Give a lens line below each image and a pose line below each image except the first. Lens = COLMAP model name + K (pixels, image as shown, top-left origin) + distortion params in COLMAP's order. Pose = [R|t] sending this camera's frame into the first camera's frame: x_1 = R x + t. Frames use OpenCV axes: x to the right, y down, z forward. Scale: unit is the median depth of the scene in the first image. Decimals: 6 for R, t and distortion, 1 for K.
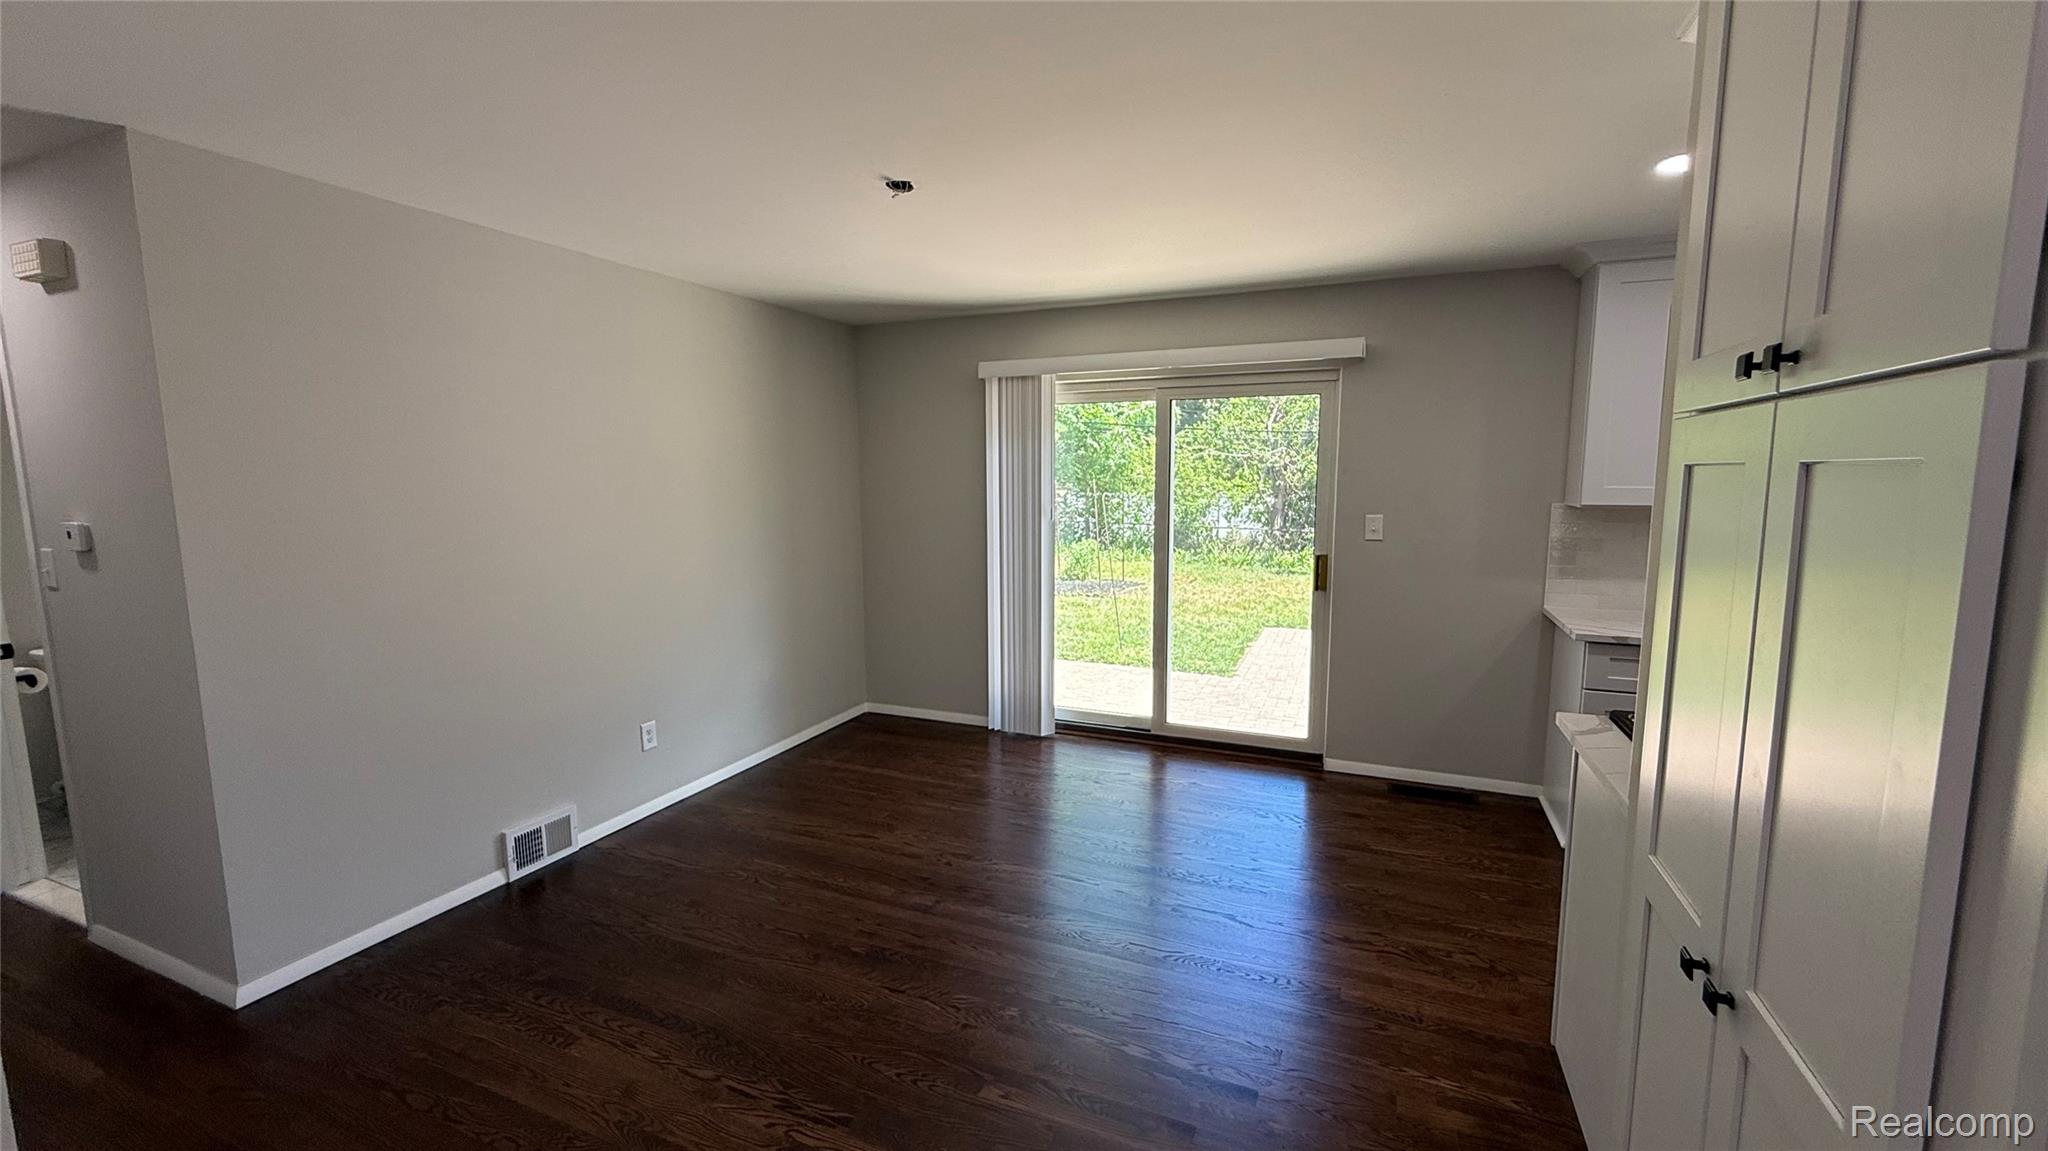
lens RADIAL K [[816.5, 0, 1025.1], [0, 816.5, 573.5], [0, 0, 1]] dist [-0.001457, 0.000294]
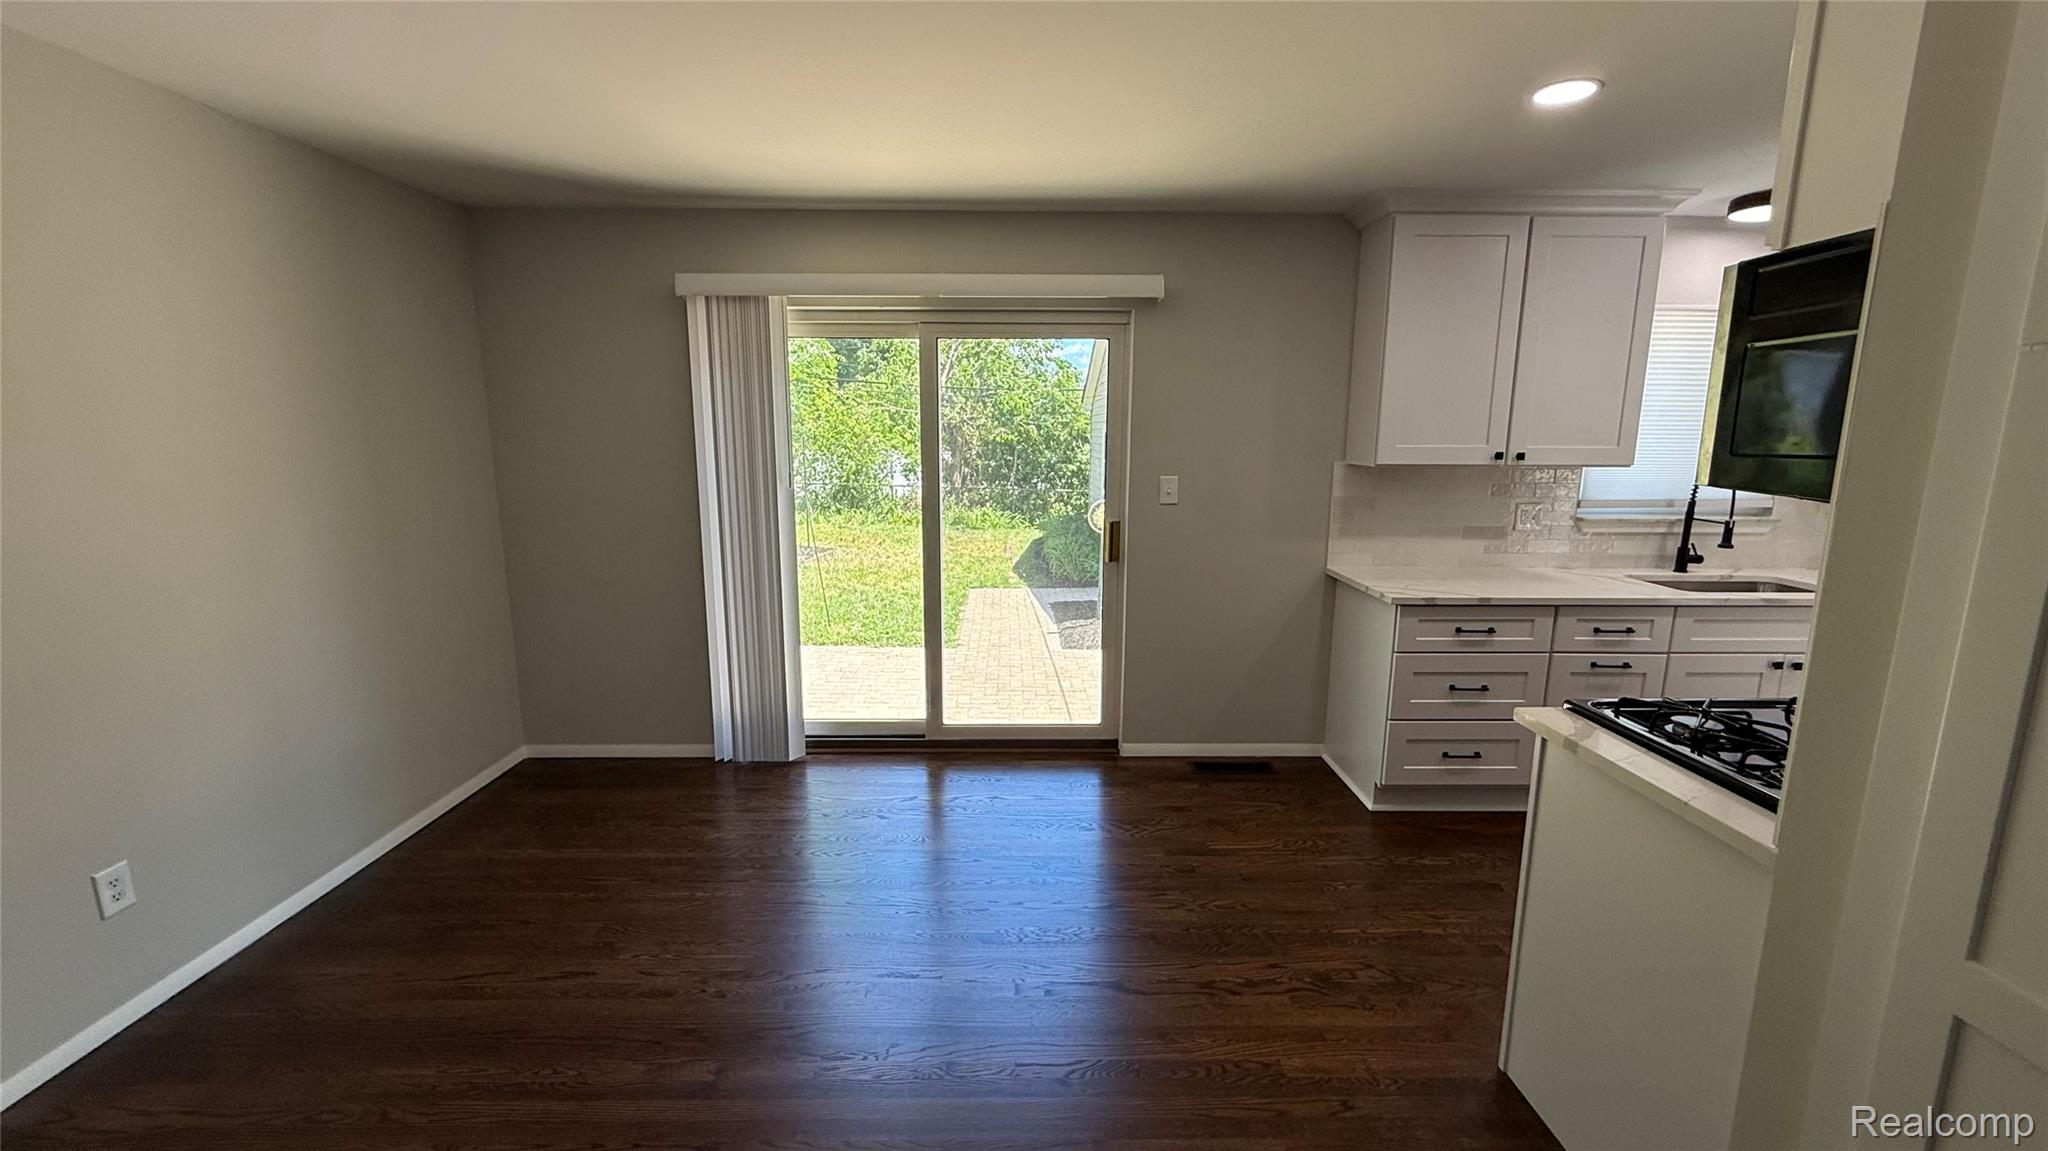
lens RADIAL K [[820.1, 0, 1024.4], [0, 820.1, 571.0], [0, 0, 1]] dist [0.000054, 0.000239]
pose [[0.915717, -0.061203, 0.397136, -0.088048], [0.041371, 0.997440, 0.058323, -0.025470], [-0.399688, -0.036977, 0.915905, 0.216229]]
